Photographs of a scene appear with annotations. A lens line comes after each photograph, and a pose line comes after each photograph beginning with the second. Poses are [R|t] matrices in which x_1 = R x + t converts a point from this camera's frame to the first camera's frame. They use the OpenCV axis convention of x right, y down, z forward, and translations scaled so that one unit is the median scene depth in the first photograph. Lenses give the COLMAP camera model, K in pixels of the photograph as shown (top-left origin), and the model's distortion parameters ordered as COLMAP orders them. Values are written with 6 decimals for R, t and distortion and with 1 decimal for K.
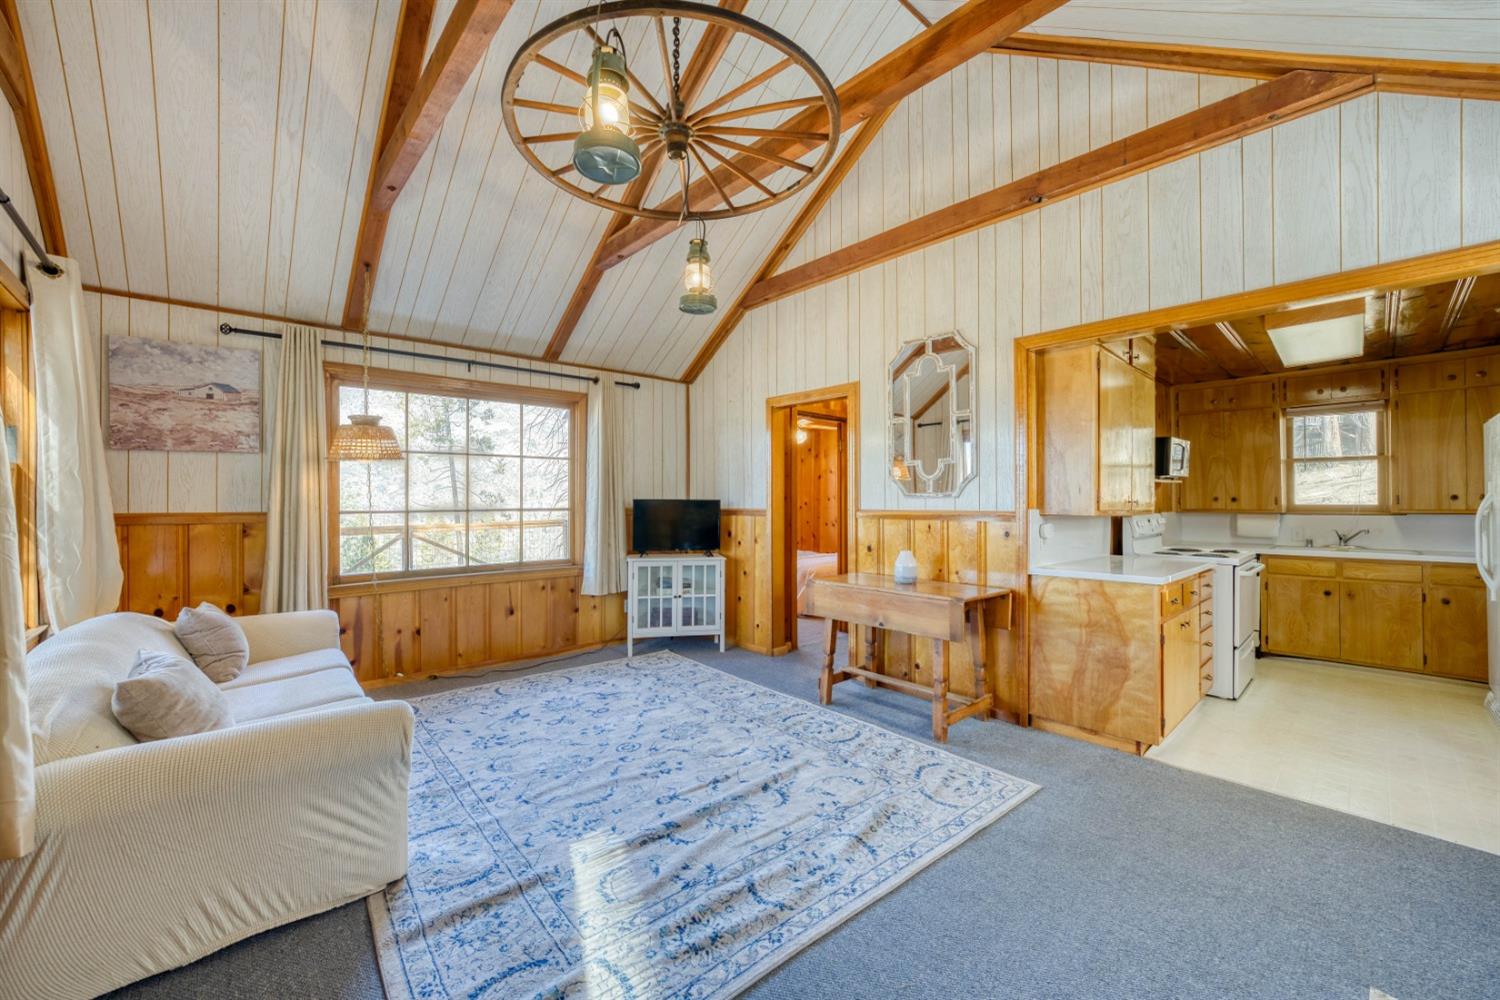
lens RADIAL K [[589.0, 0, 753.2], [0, 589.0, 497.5], [0, 0, 1]] dist [-0.003401, 0.000487]
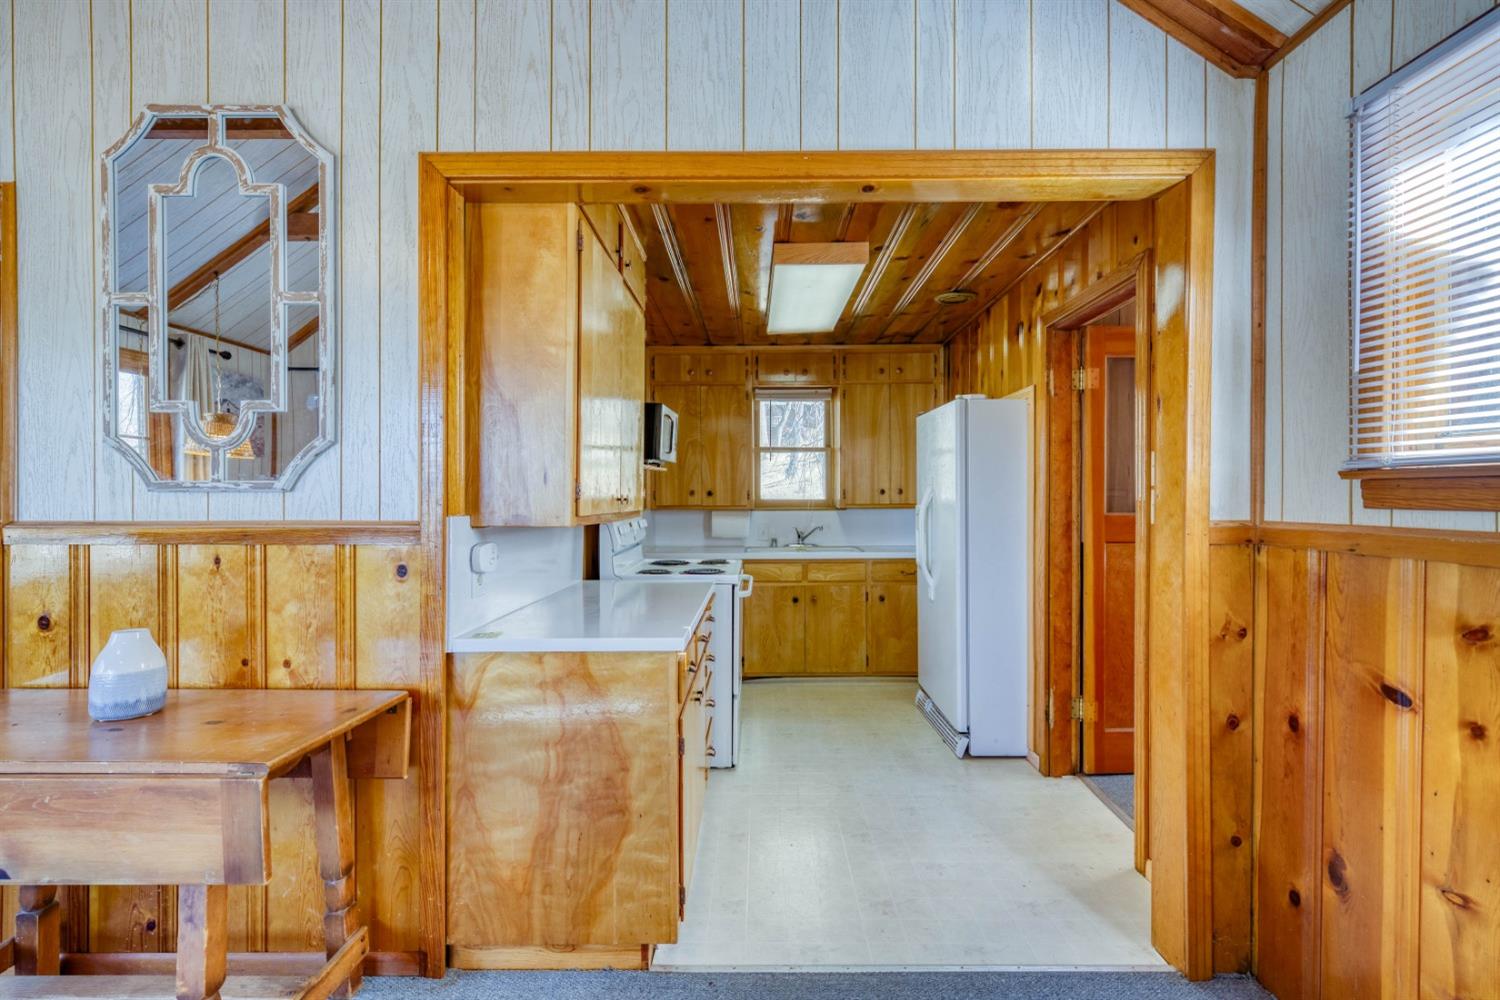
lens RADIAL K [[705.4, 0, 757.0], [0, 705.4, 490.1], [0, 0, 1]] dist [-0.003634, 0.000116]
pose [[0.684164, 0.002936, 0.729322, 0.215291], [-0.004041, 0.999992, -0.000234, -0.001966], [-0.729317, -0.002787, 0.684170, 0.412017]]
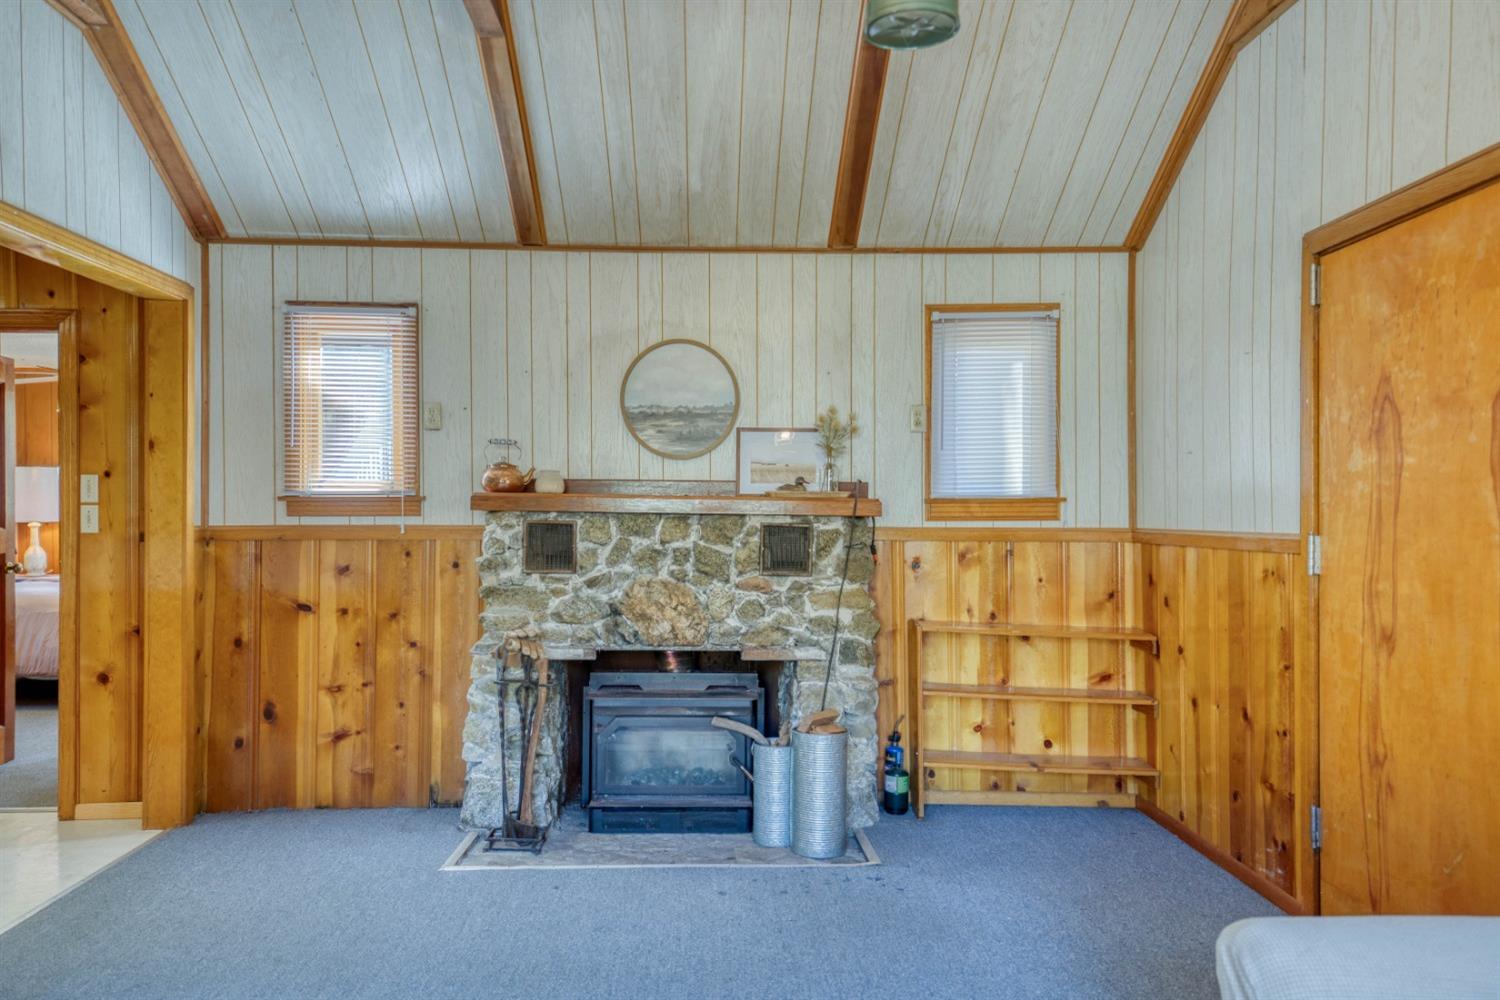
lens RADIAL K [[1008.2, 0, 749.3], [0, 1008.2, 522.8], [0, 0, 1]] dist [0.036964, 0.001728]
pose [[-0.761790, -0.005289, 0.647802, -0.445542], [-0.005750, 0.999982, 0.001402, 0.011047], [-0.647798, -0.002657, -0.761807, 1.025344]]
